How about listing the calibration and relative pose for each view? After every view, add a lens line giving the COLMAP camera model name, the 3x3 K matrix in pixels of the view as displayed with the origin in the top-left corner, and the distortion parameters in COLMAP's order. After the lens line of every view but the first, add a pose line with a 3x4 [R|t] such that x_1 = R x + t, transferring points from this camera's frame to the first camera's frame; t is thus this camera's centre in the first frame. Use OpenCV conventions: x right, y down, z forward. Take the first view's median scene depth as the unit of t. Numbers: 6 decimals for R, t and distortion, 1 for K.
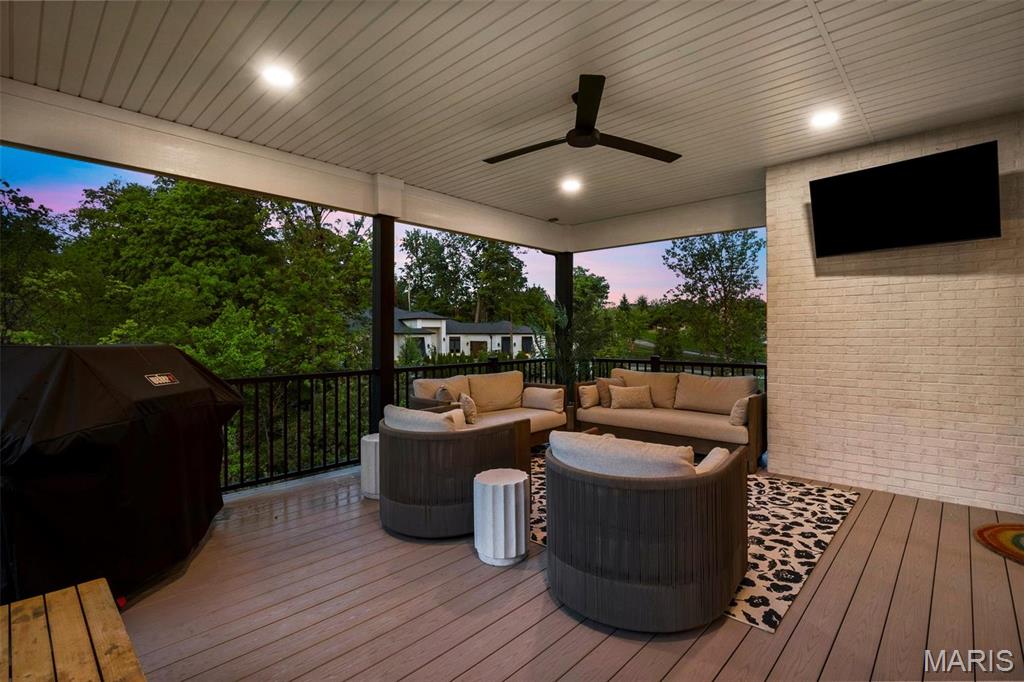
lens RADIAL K [[483.5, 0, 512.0], [0, 483.5, 341.0], [0, 0, 1]] dist [-0.020520, 0.000056]
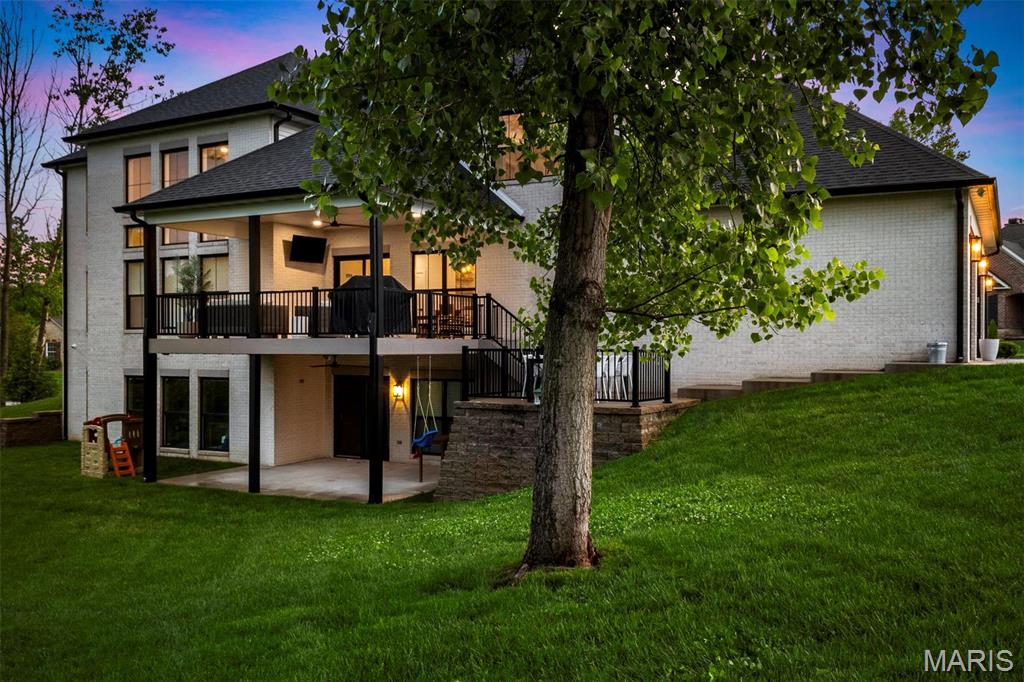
lens RADIAL K [[891.9, 0, 512.0], [0, 891.9, 341.0], [0, 0, 1]] dist [0.002364, -0.000026]
pose [[-0.246014, 0.010446, 0.969210, -5.046045], [0.008279, 0.999928, -0.008675, 0.378098], [-0.969231, 0.005889, -0.246083, 1.068540]]
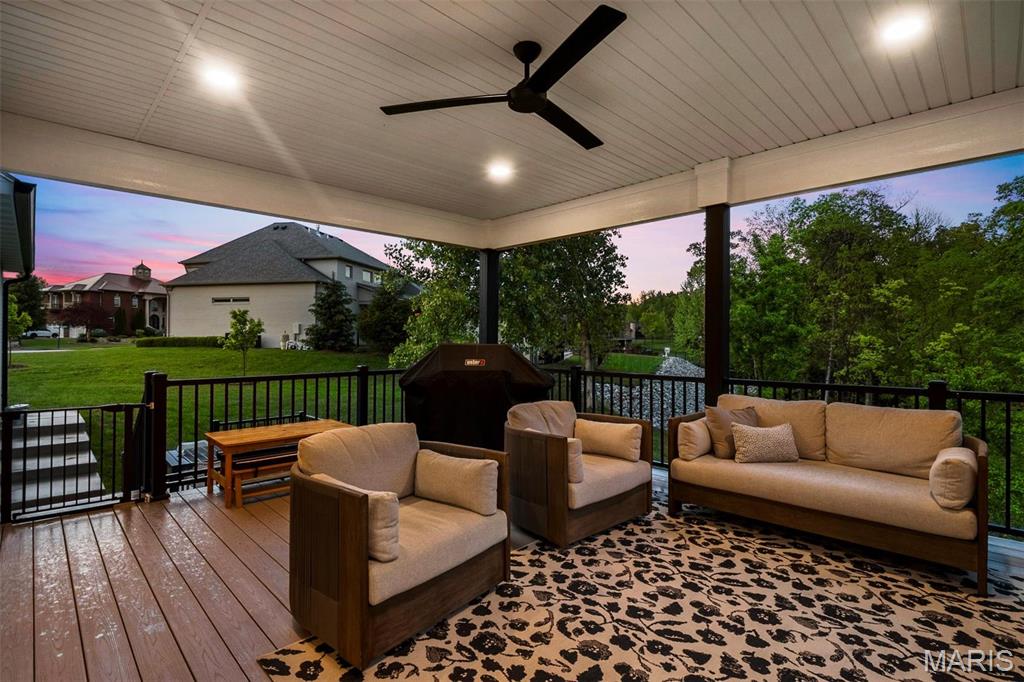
lens RADIAL K [[483.5, 0, 512.0], [0, 483.5, 341.0], [0, 0, 1]] dist [-0.020520, 0.000056]
pose [[-0.032303, 0.014553, -0.999372, 1.154015], [-0.022557, 0.999629, 0.015286, -0.002934], [0.999224, 0.023037, -0.031963, 0.760164]]
